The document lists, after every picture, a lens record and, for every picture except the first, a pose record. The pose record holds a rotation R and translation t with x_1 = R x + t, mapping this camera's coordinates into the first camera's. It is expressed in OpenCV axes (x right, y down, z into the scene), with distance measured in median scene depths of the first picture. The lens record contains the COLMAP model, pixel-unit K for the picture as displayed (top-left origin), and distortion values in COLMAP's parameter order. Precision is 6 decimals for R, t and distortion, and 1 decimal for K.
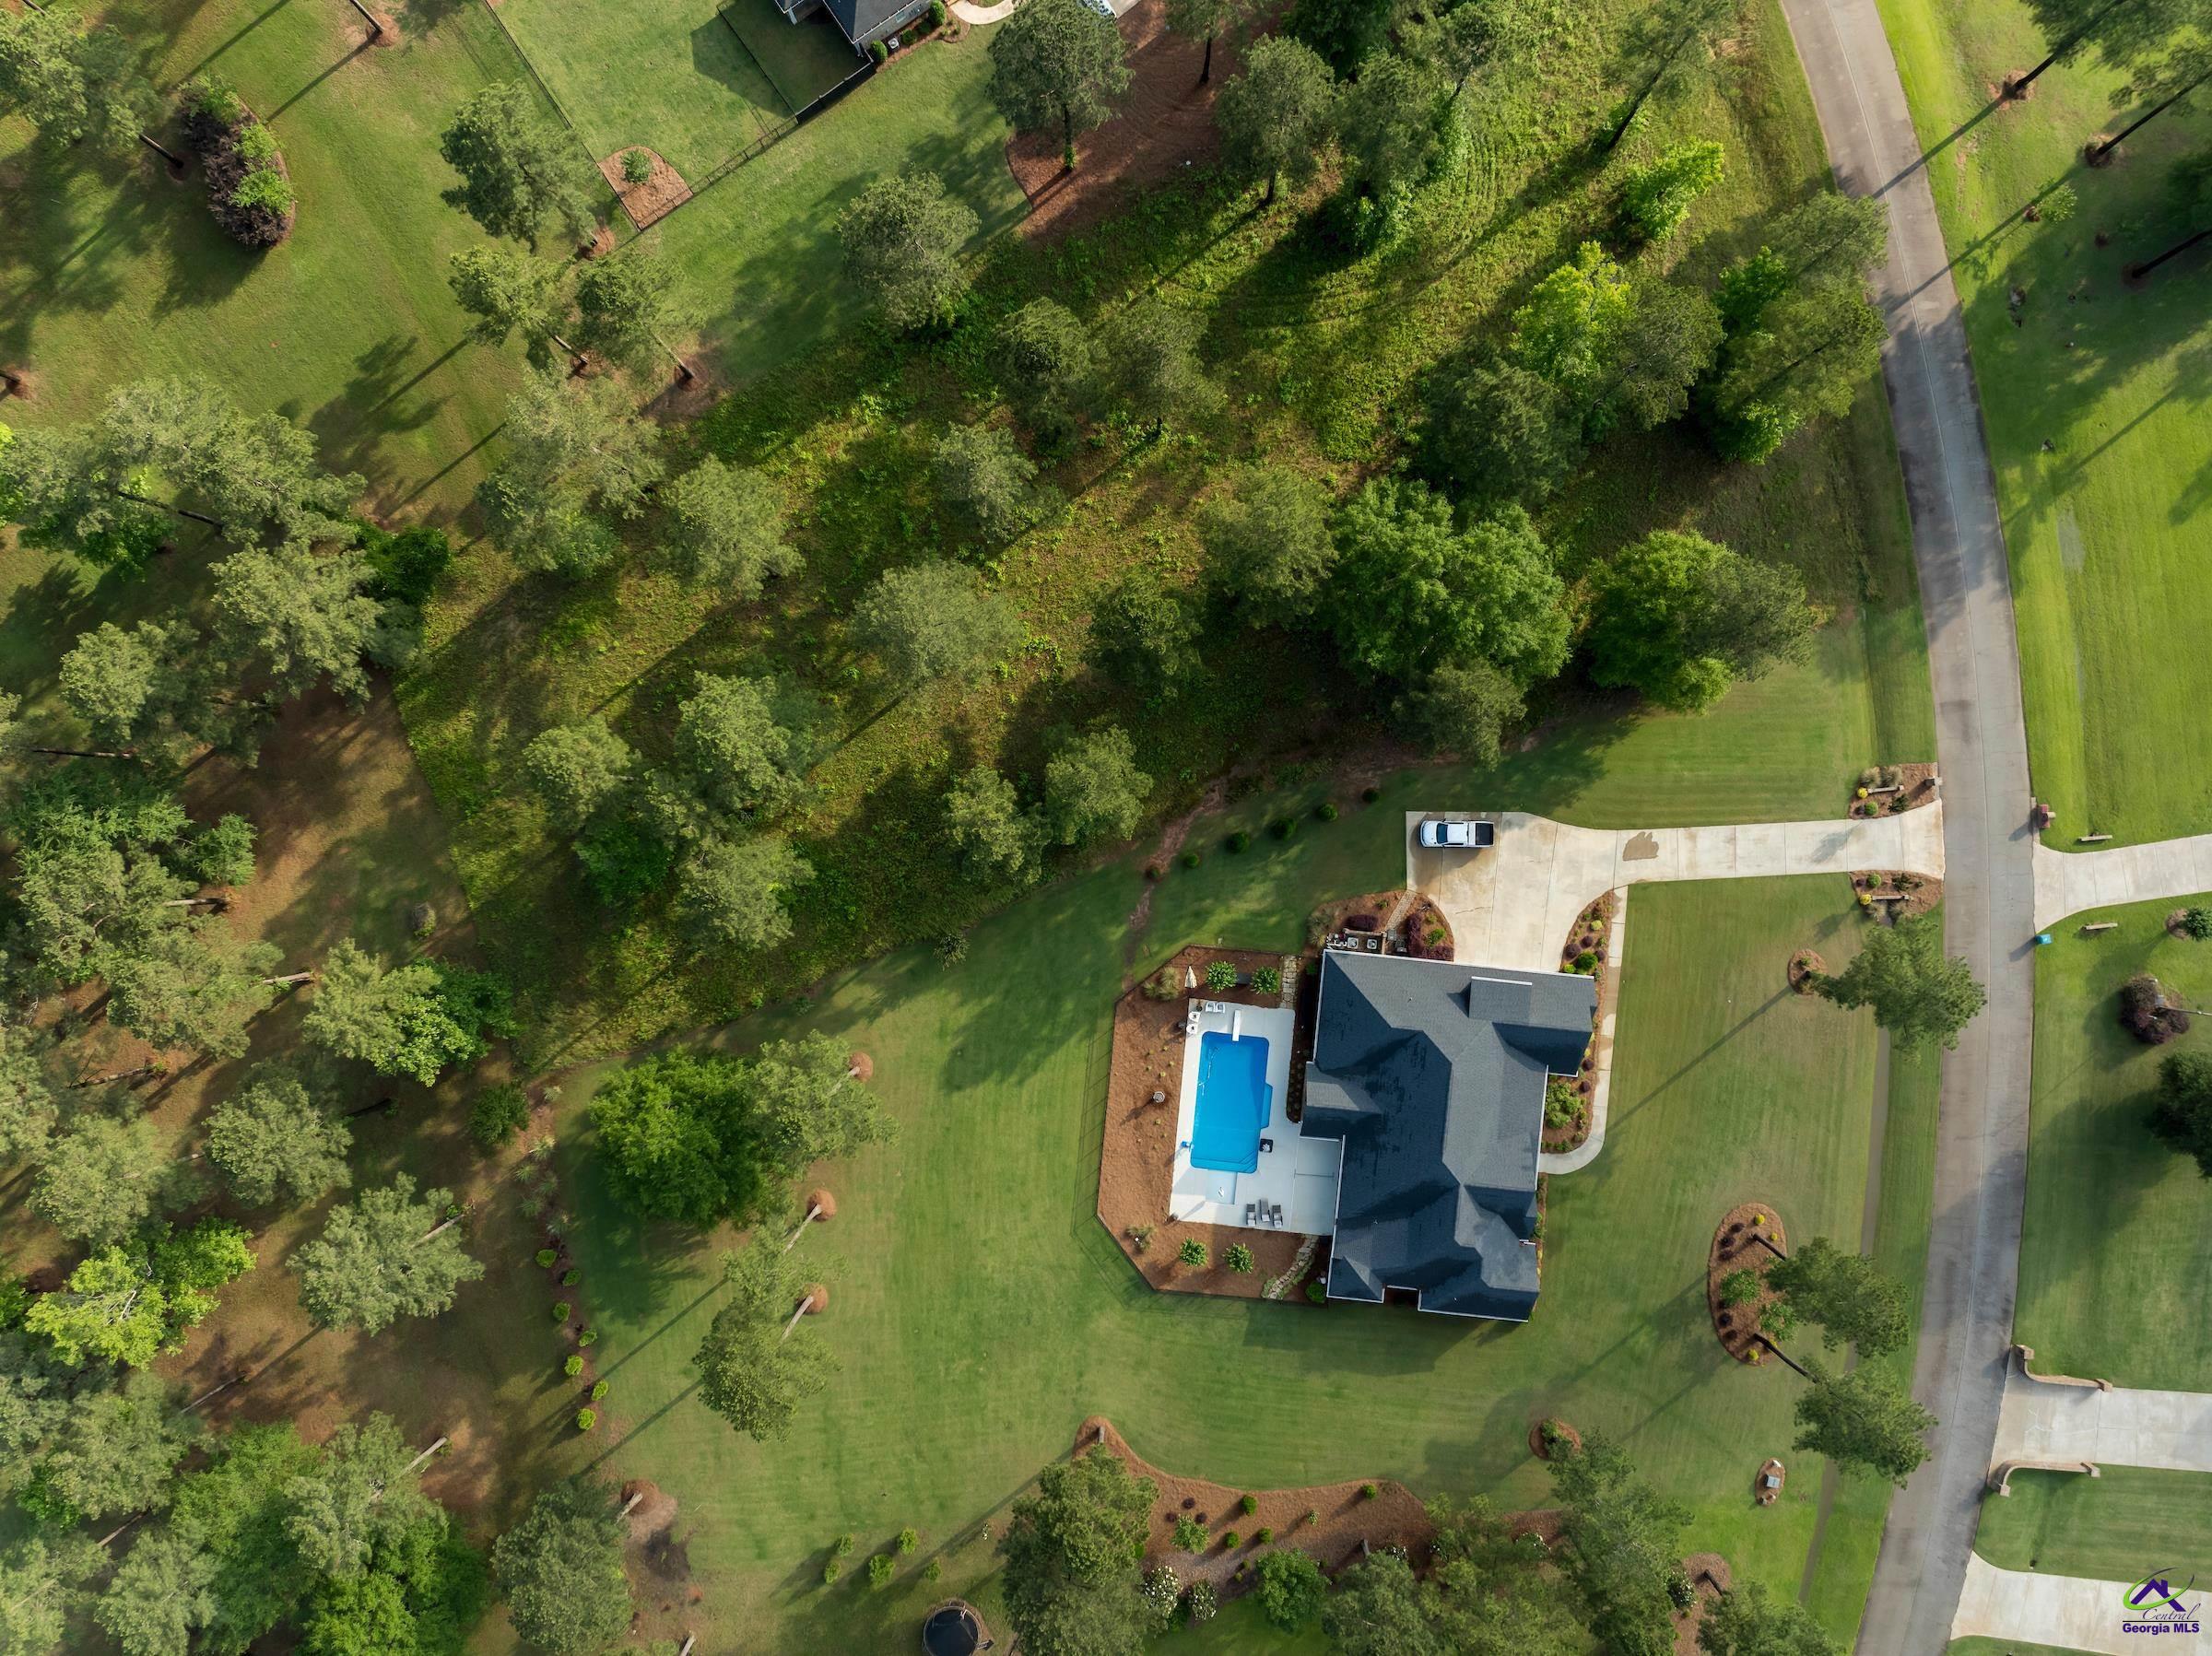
lens RADIAL K [[1543.4, 0, 1108.7], [0, 1543.4, 825.0], [0, 0, 1]] dist [0.000139, -0.008251]
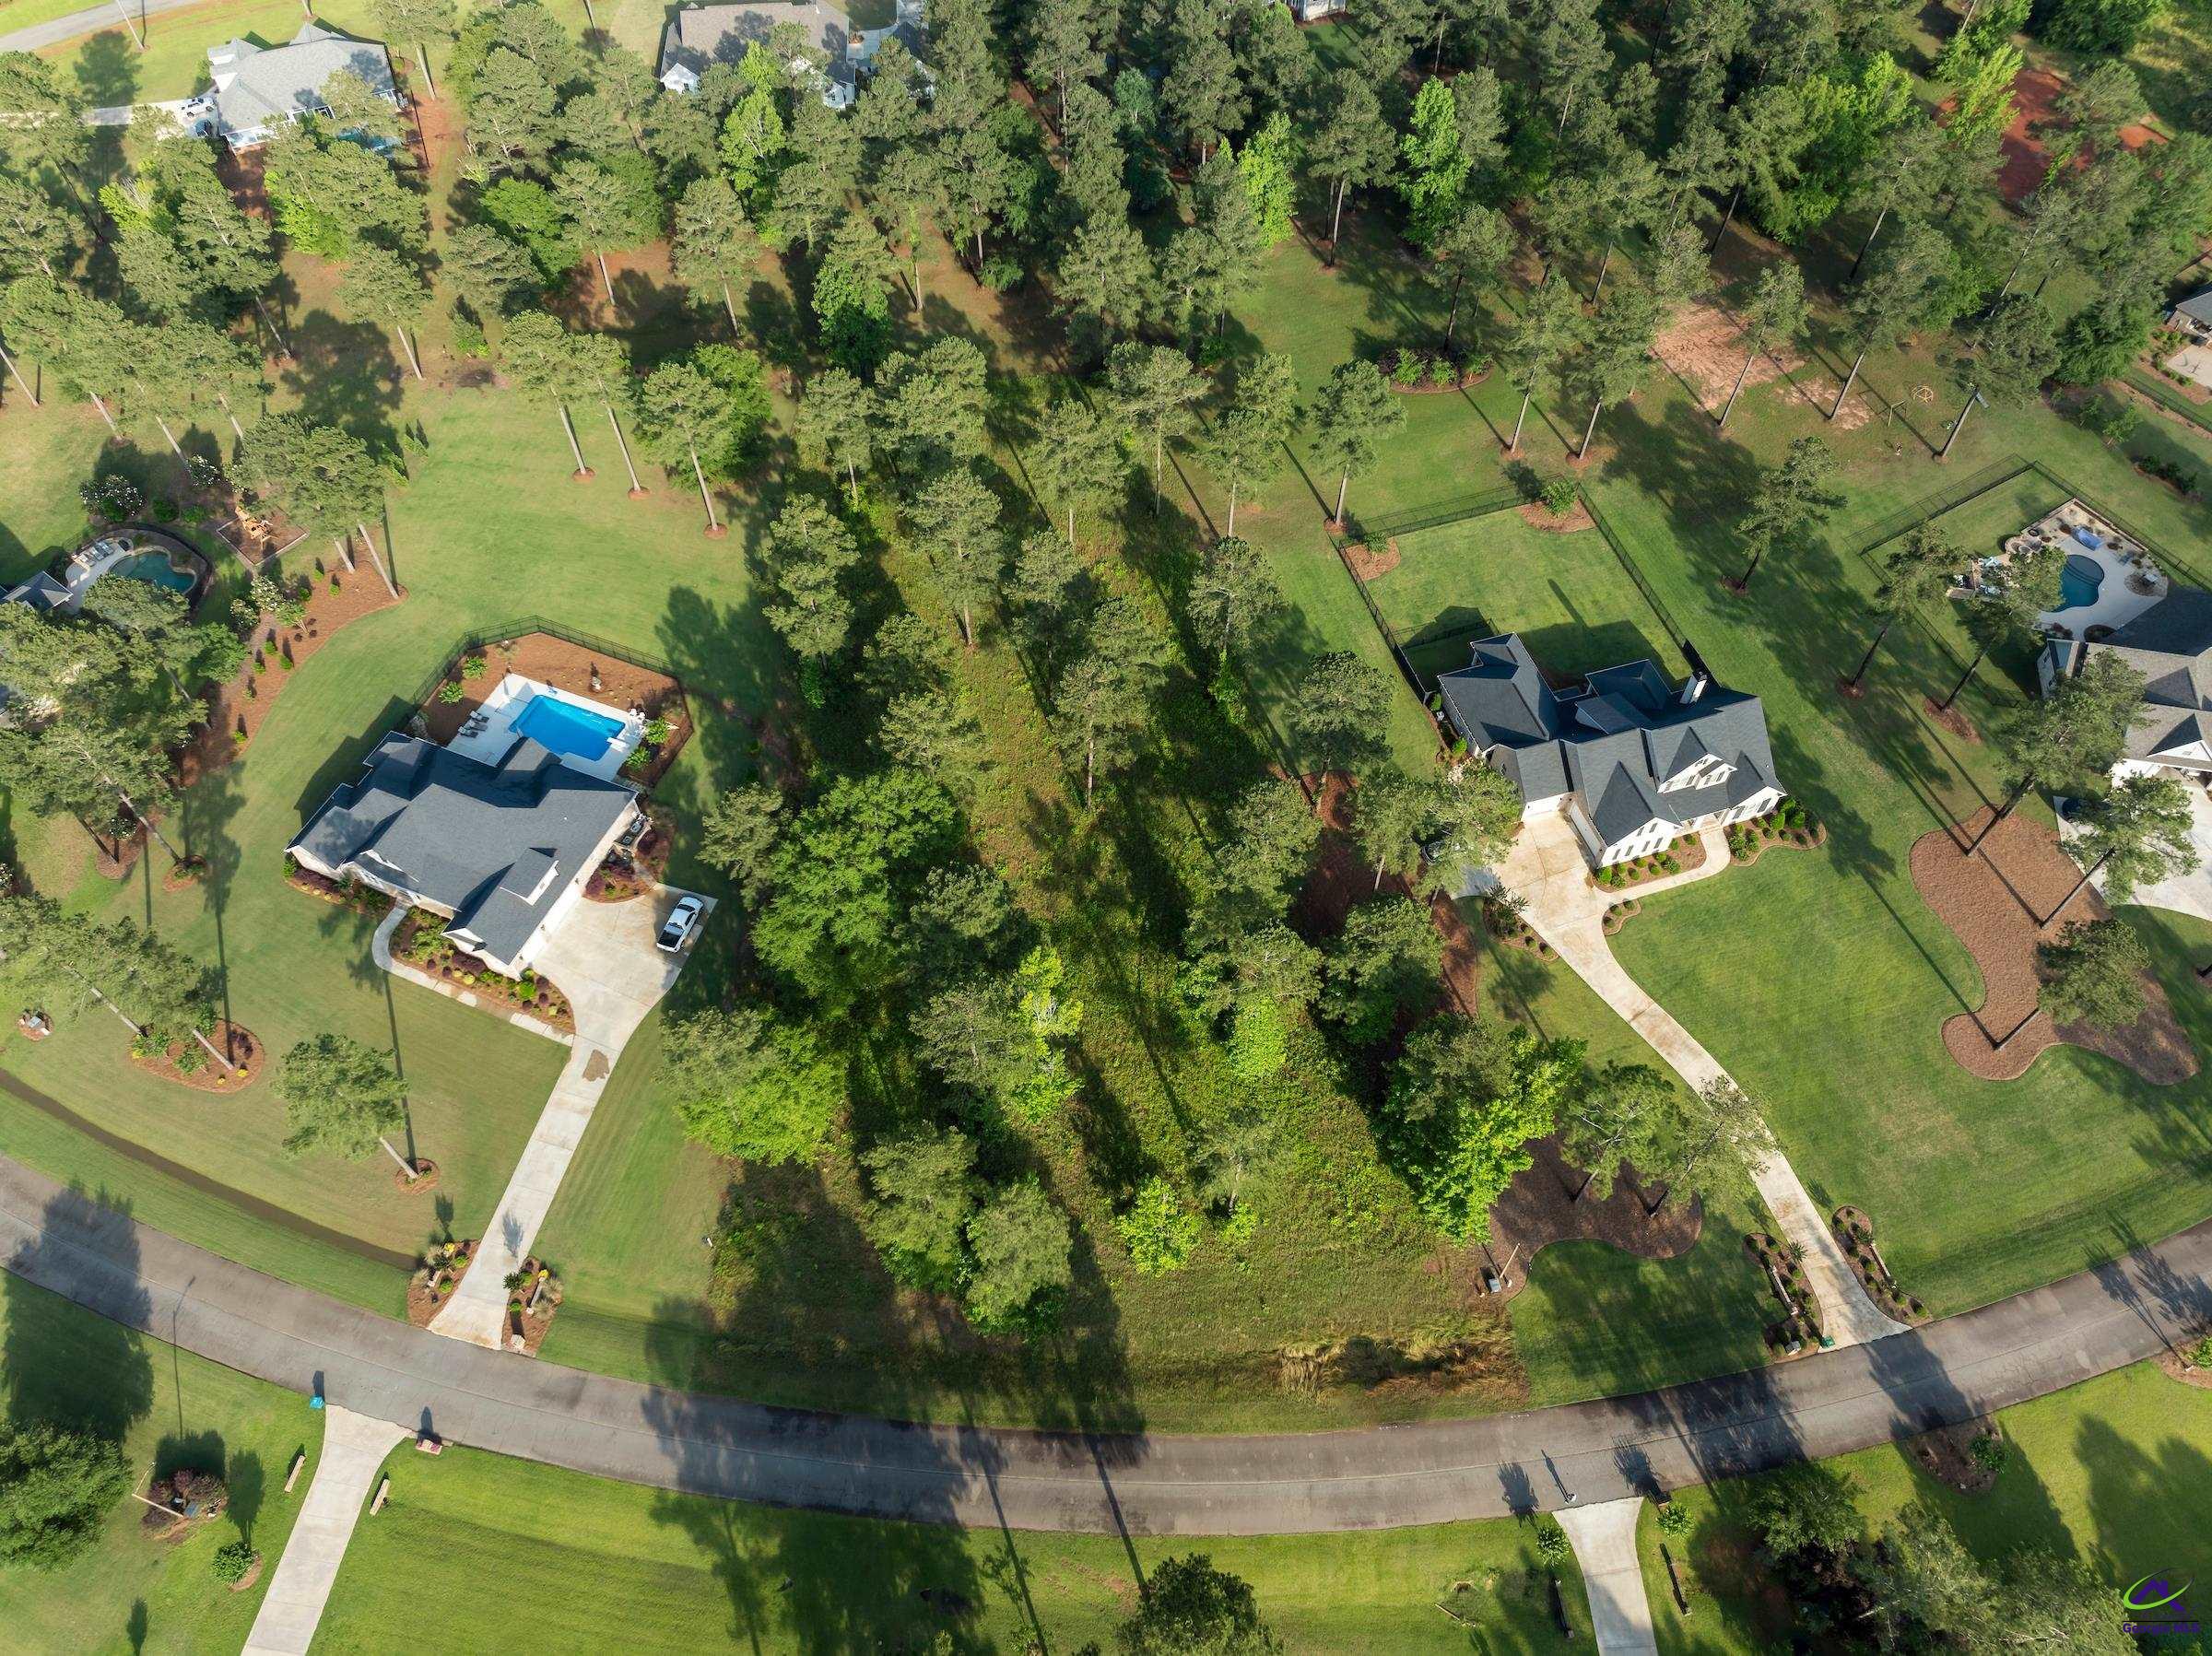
lens RADIAL K [[1552.5, 0, 1108.1], [0, 1552.5, 819.6], [0, 0, 1]] dist [-0.012034, 0.008790]
pose [[-0.290017, 0.787494, -0.543823, 0.704727], [-0.956977, -0.233142, 0.172743, -0.485924], [0.009246, 0.570524, 0.821229, -0.003563]]
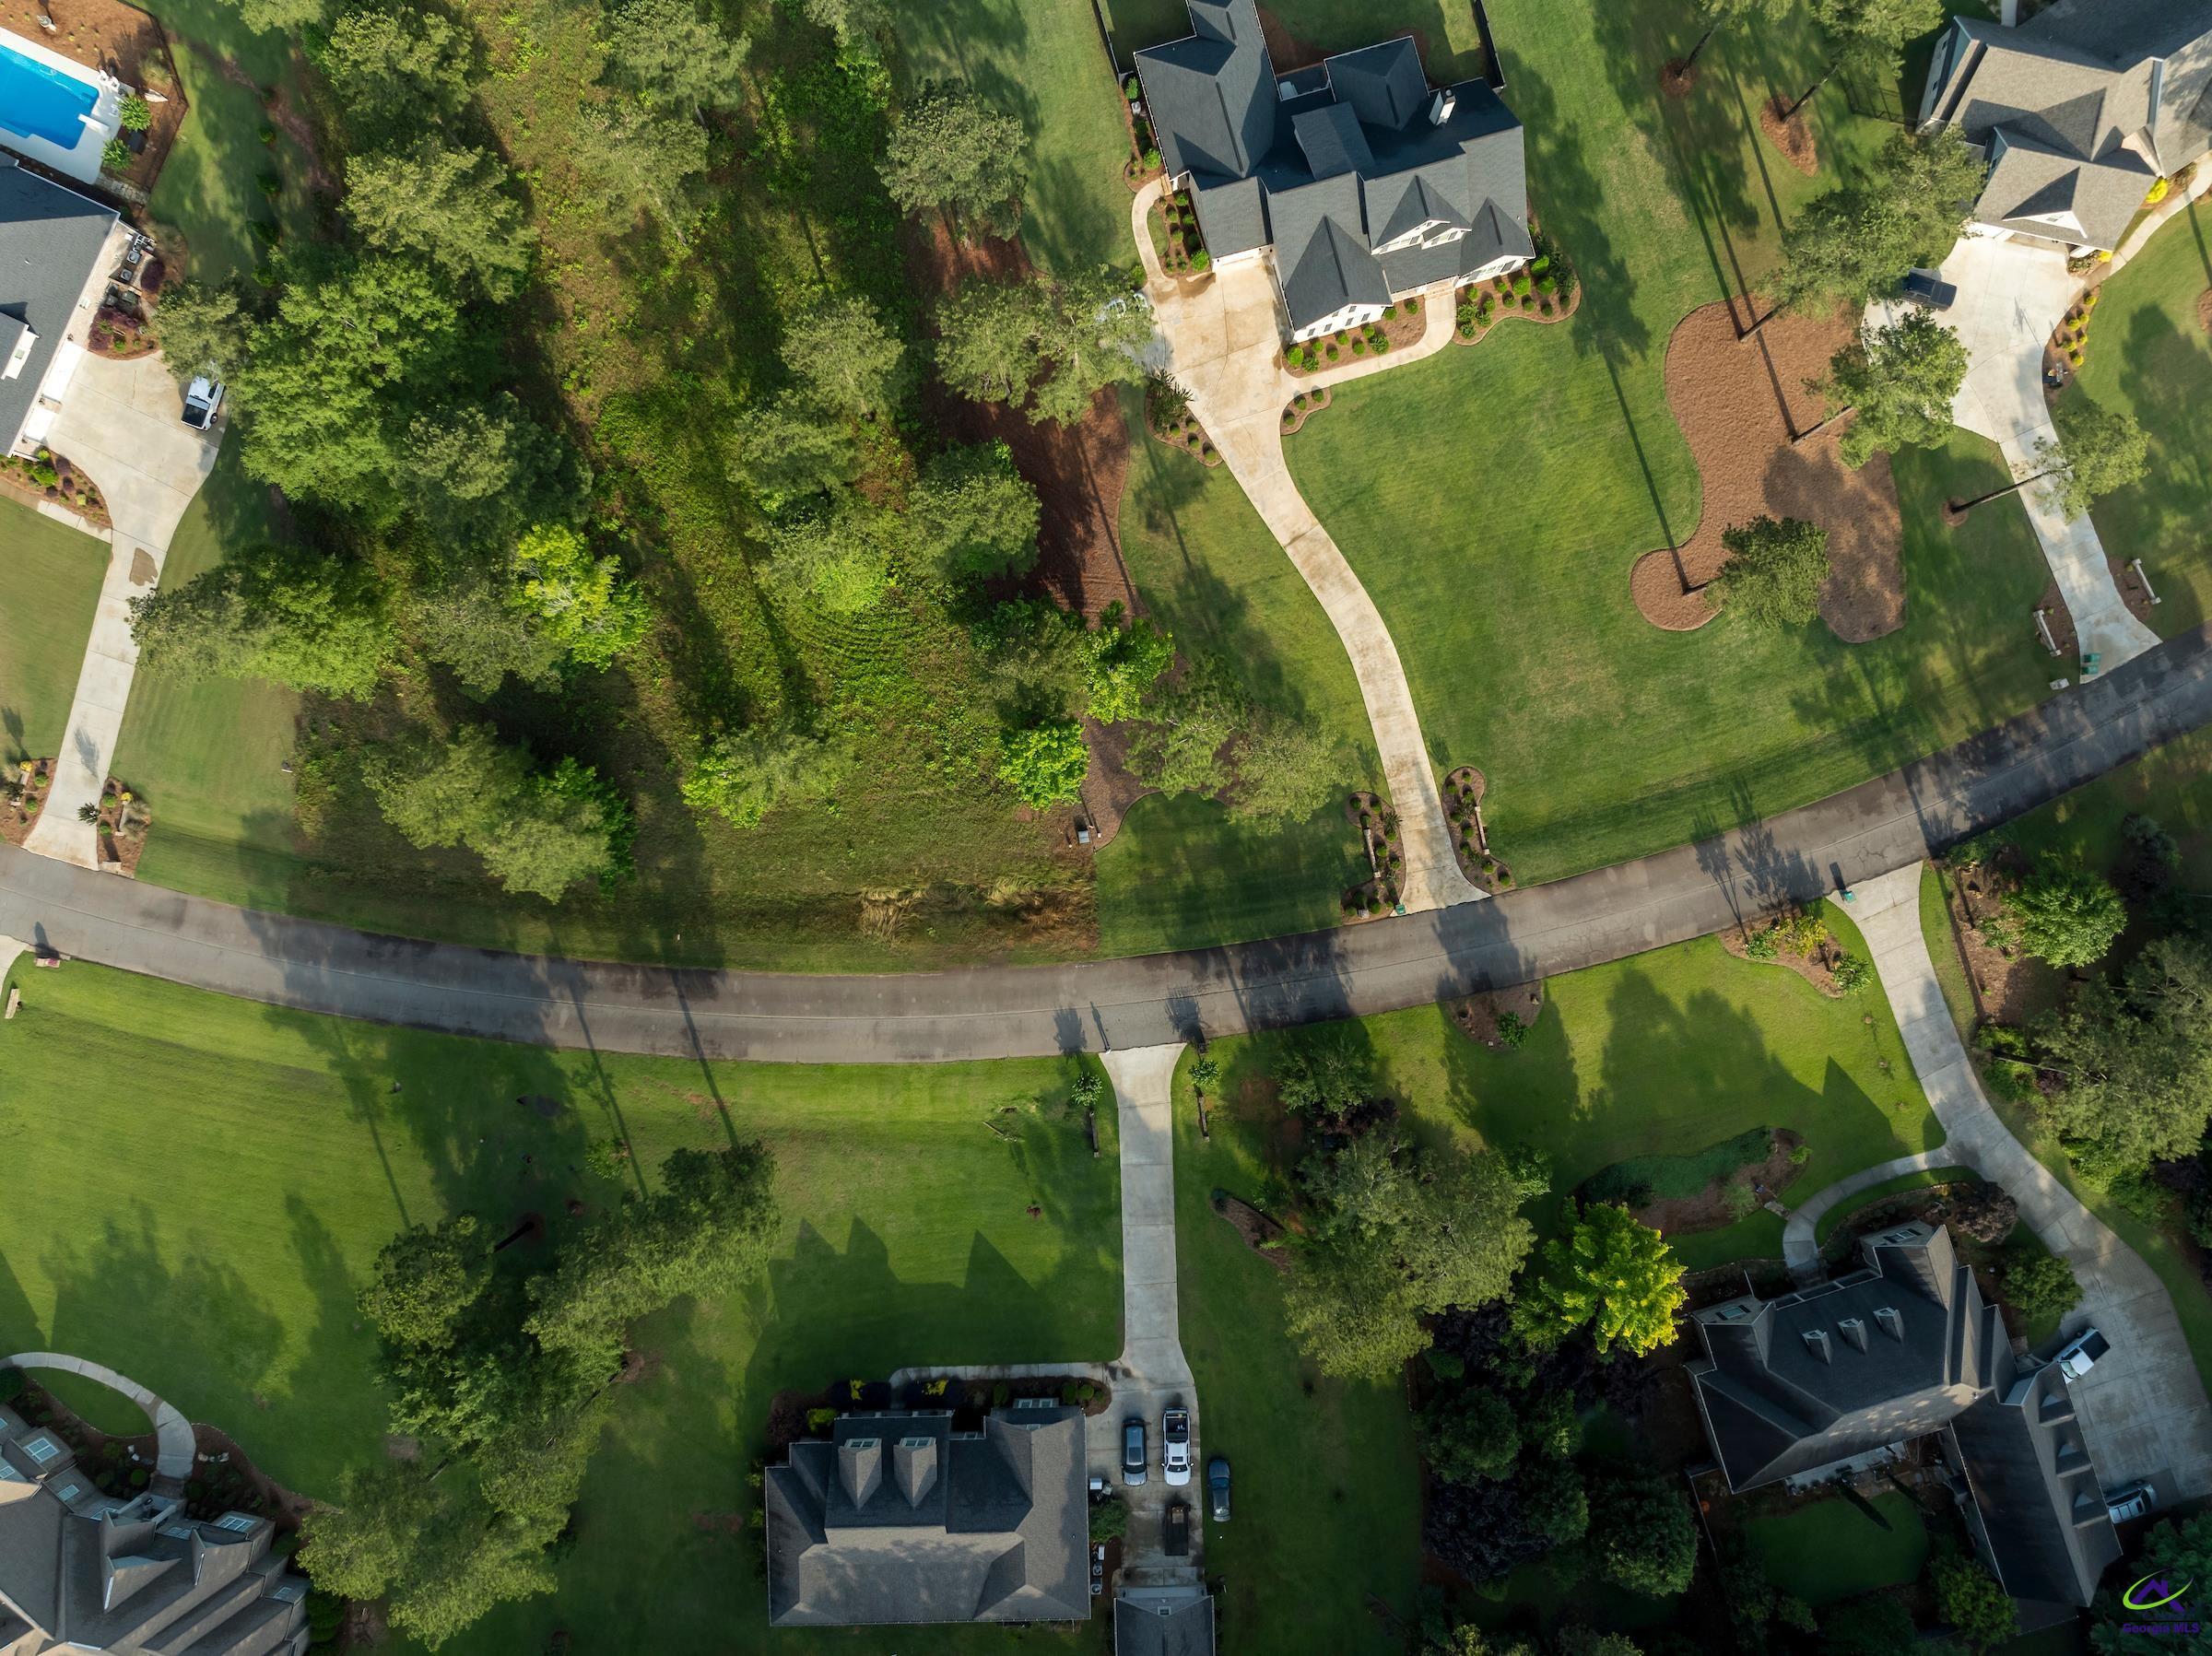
lens RADIAL K [[1543.4, 0, 1108.7], [0, 1543.4, 825.0], [0, 0, 1]] dist [0.000139, -0.008251]
pose [[-0.319184, 0.947656, 0.008293, 0.295681], [-0.947553, -0.319275, 0.014355, -0.652423], [0.016251, -0.003276, 0.999863, 0.006519]]
